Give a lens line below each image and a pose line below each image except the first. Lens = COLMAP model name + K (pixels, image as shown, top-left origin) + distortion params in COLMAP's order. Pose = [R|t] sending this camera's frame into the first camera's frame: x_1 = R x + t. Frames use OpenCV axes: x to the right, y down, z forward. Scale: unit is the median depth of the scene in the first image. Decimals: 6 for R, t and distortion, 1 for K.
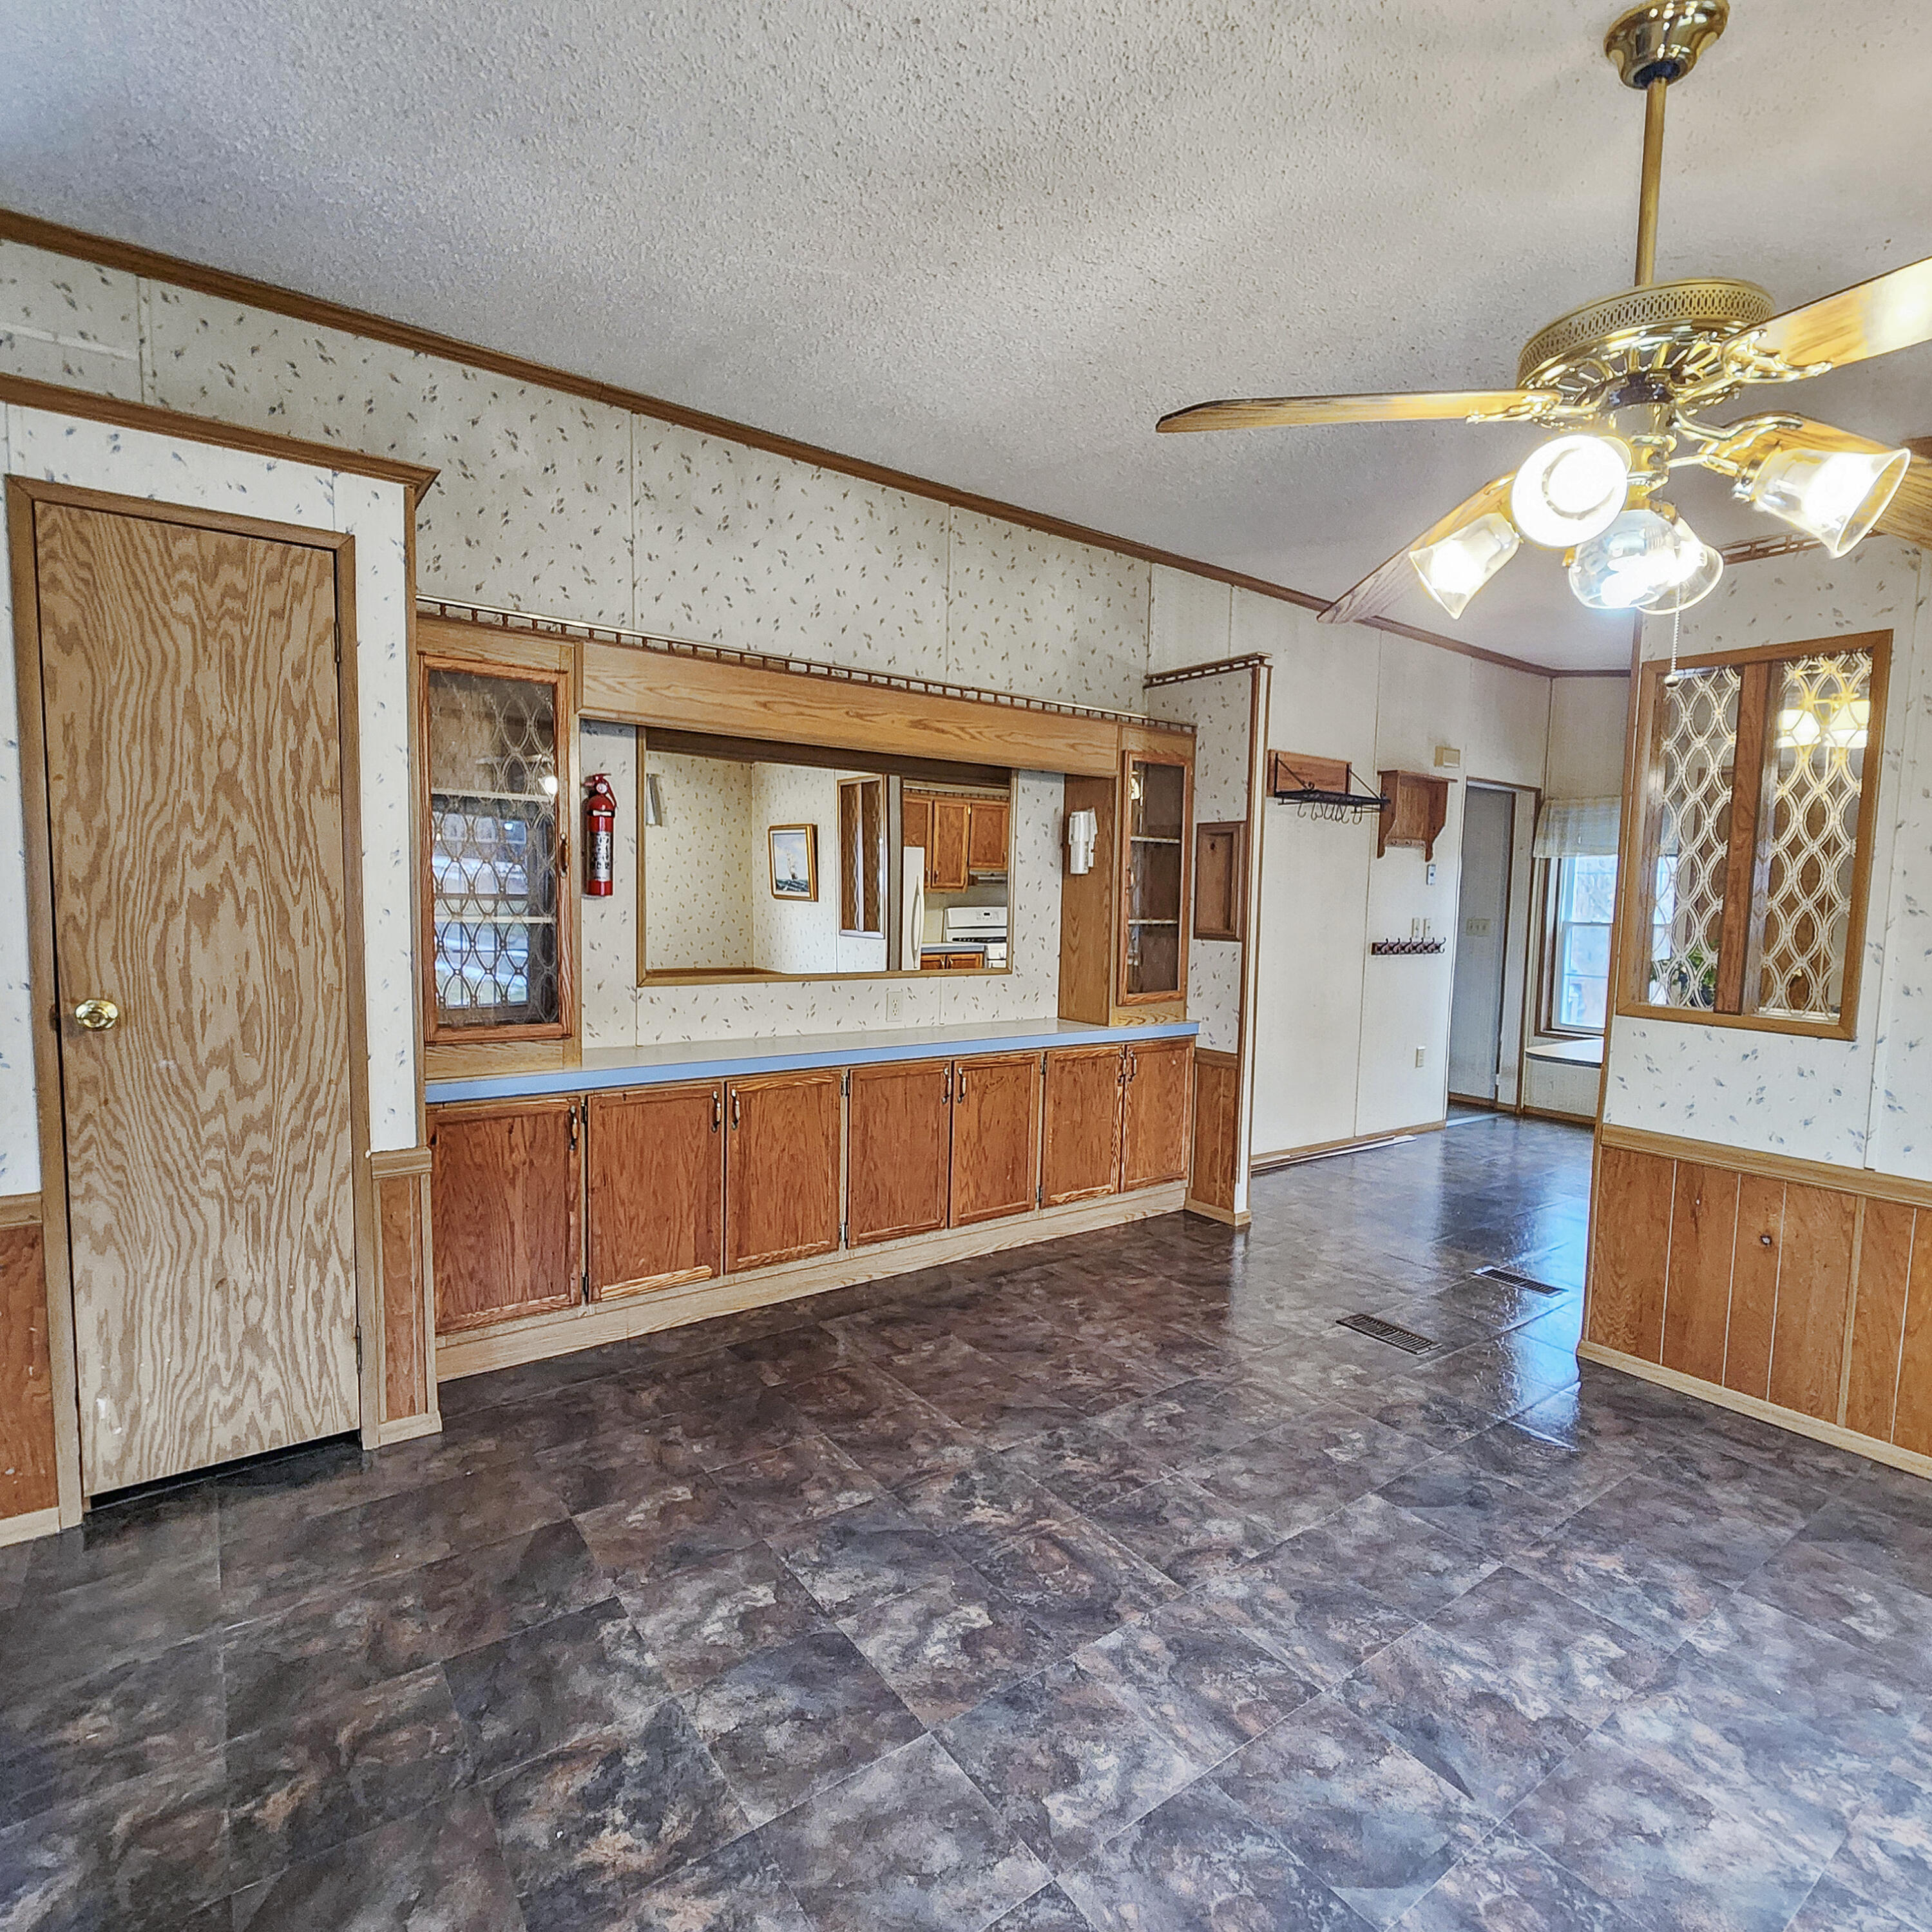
lens RADIAL K [[1045.0, 0, 959.6], [0, 1045.0, 972.1], [0, 0, 1]] dist [0.008255, -0.004985]
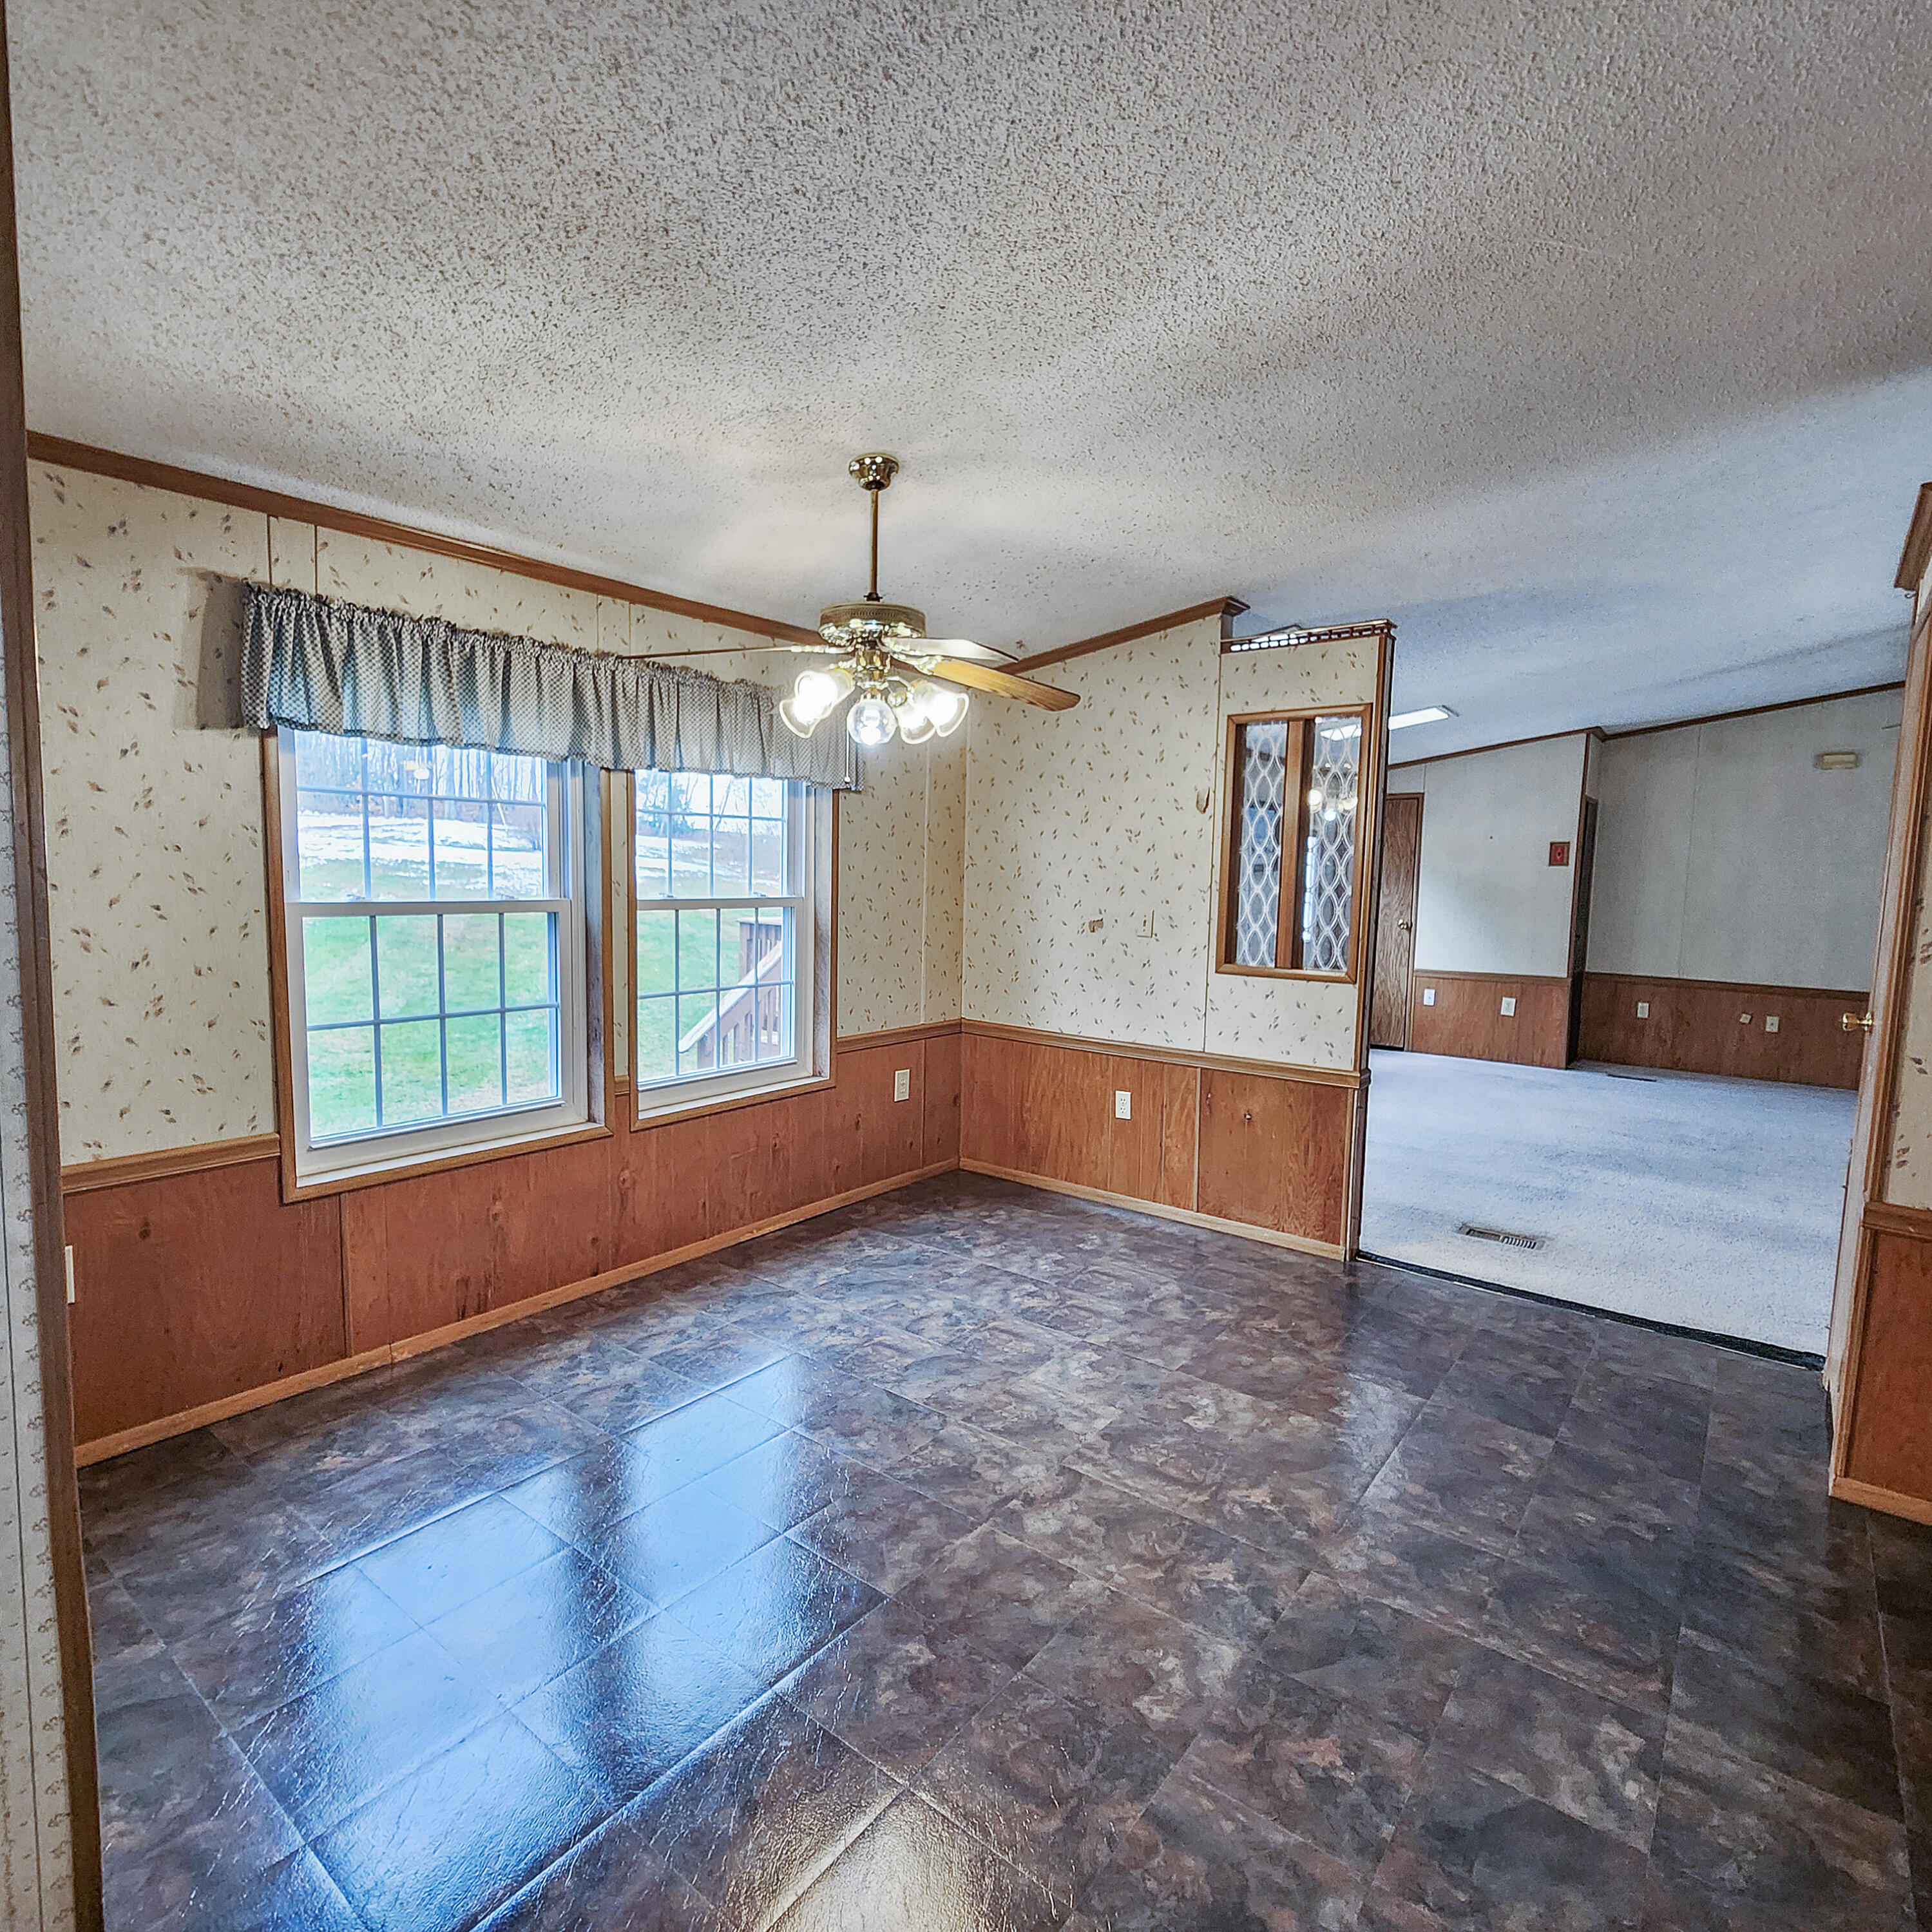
lens RADIAL K [[1051.4, 0, 961.0], [0, 1051.4, 968.1], [0, 0, 1]] dist [0.009375, -0.004671]
pose [[-0.958854, -0.017960, -0.283332, 0.663695], [-0.065853, 0.984848, 0.160430, -0.166684], [0.276157, 0.172487, -0.945508, 1.959265]]
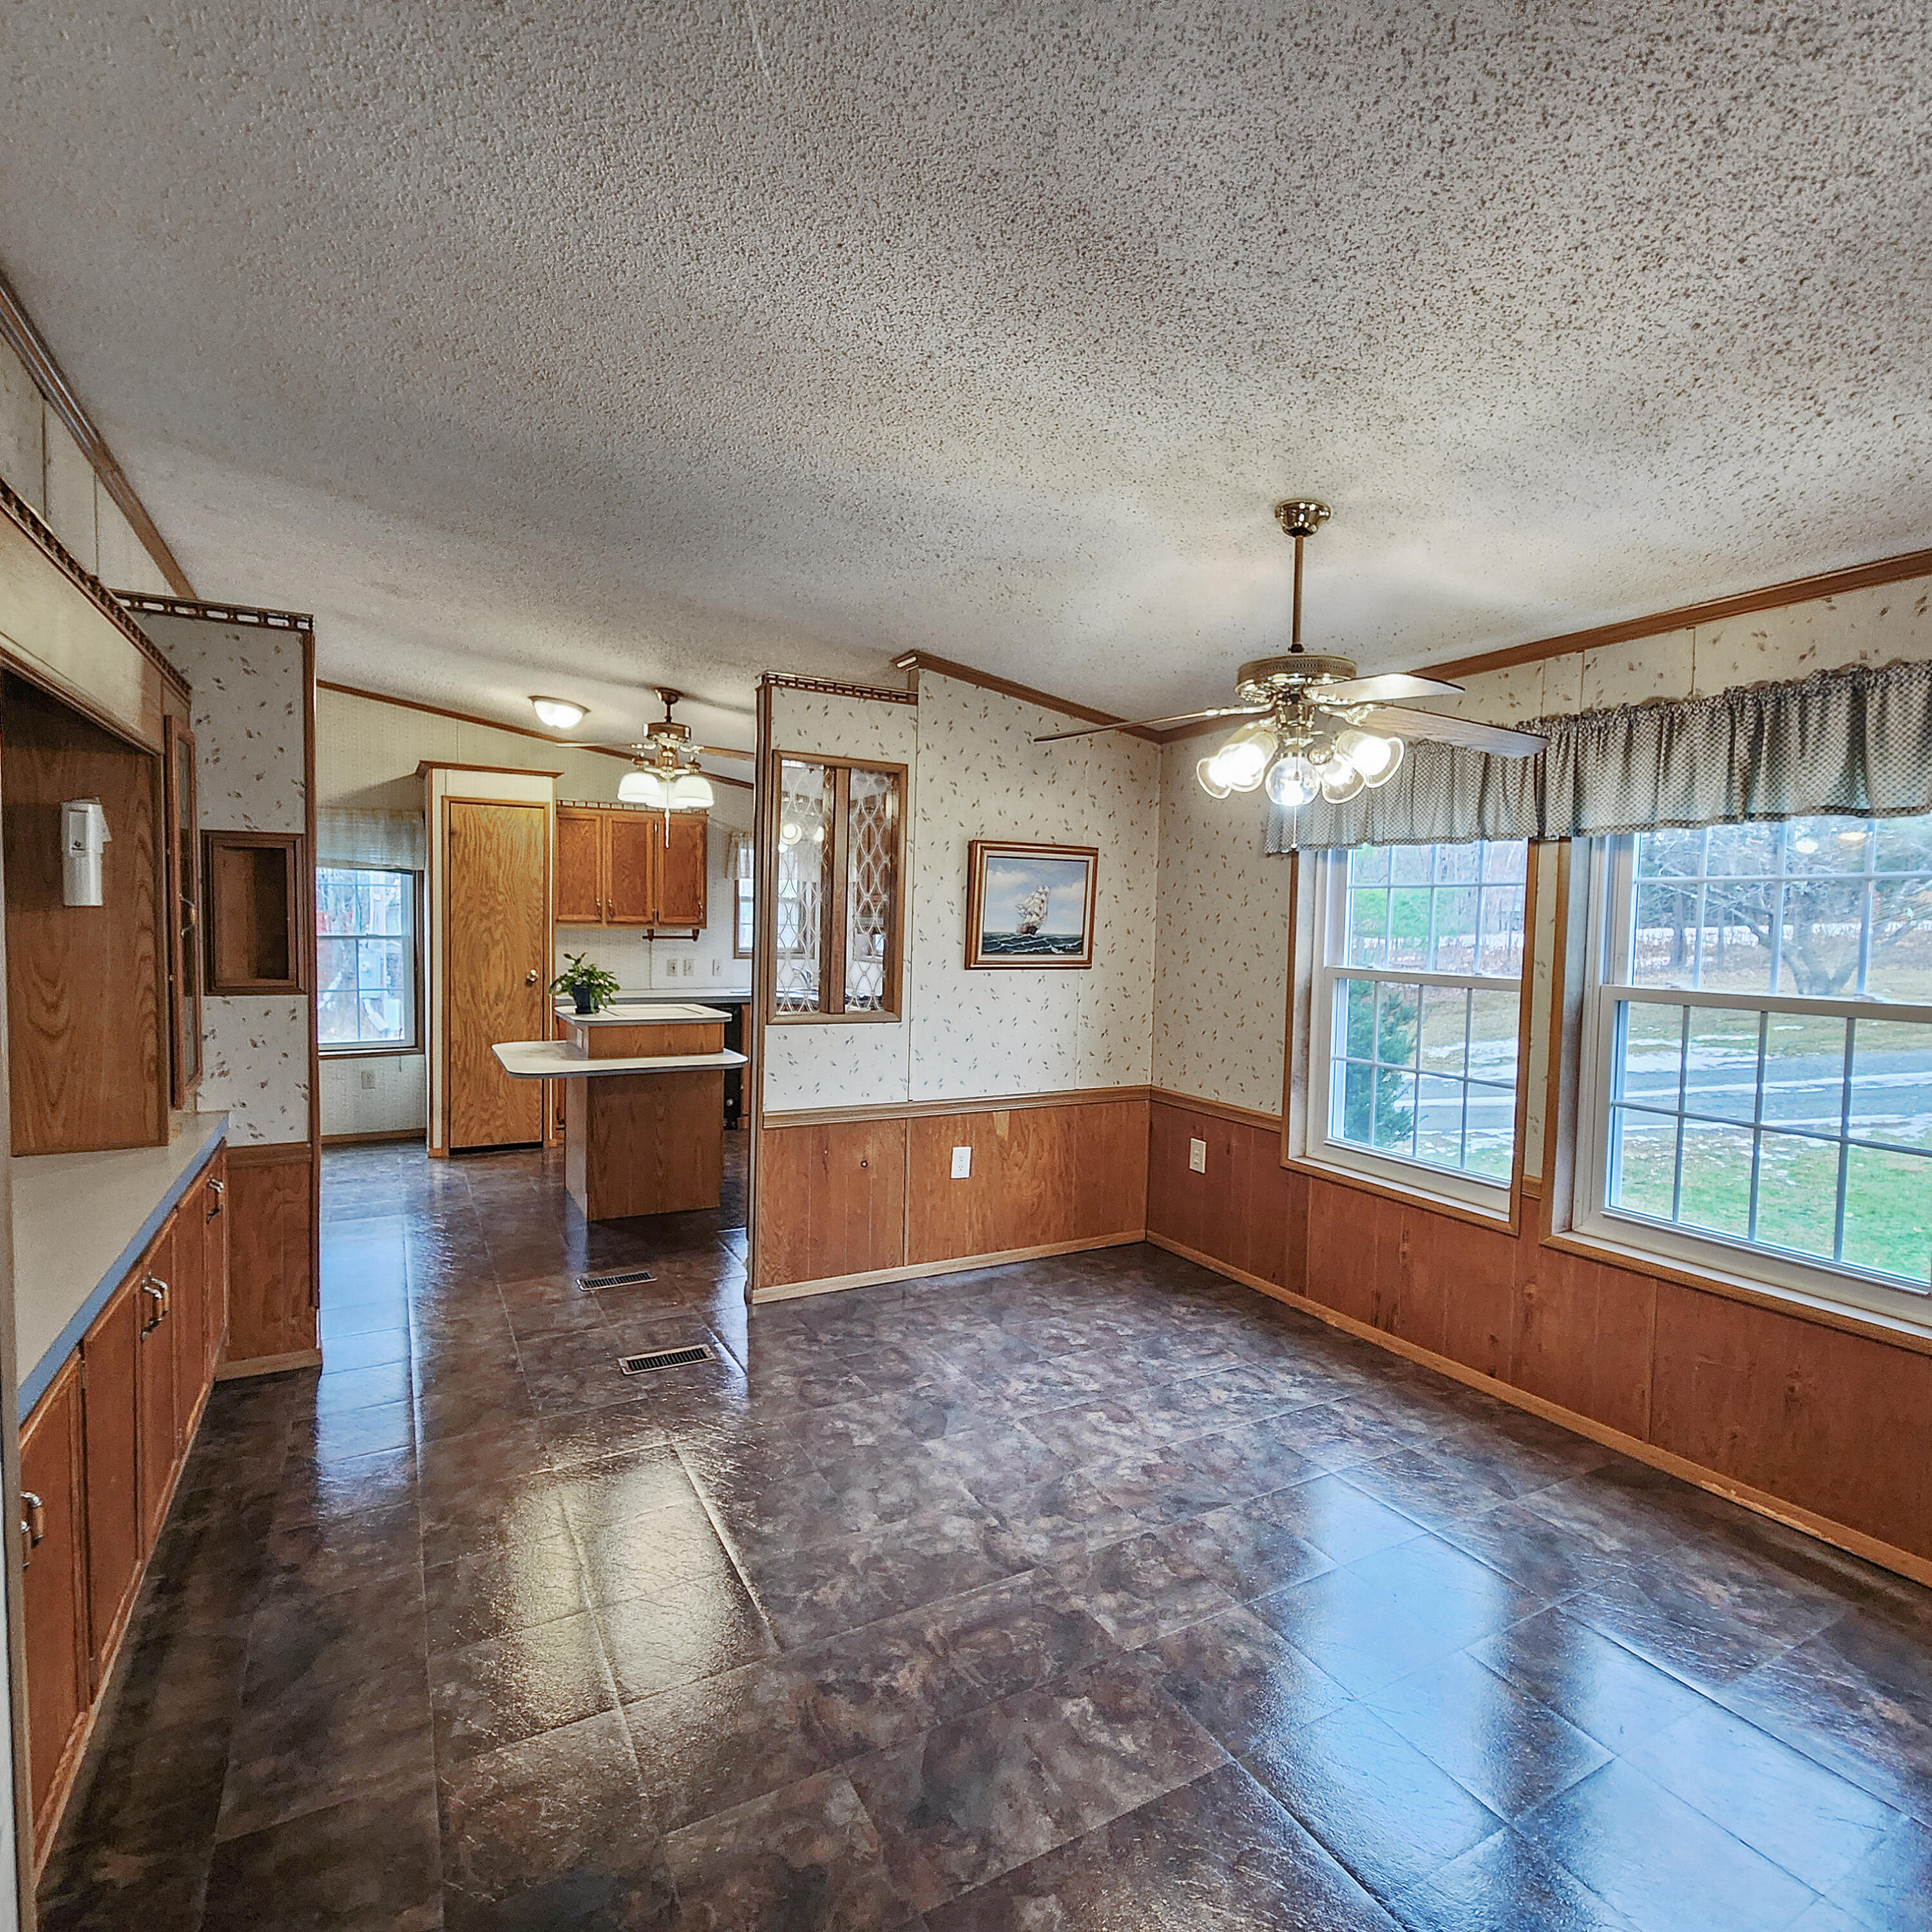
lens RADIAL K [[1051.4, 0, 961.0], [0, 1051.4, 968.1], [0, 0, 1]] dist [0.009375, -0.004671]
pose [[0.125222, -0.070237, 0.989639, -0.857614], [0.058654, 0.996270, 0.063286, -0.135620], [-0.990393, 0.050121, 0.128875, 0.870288]]
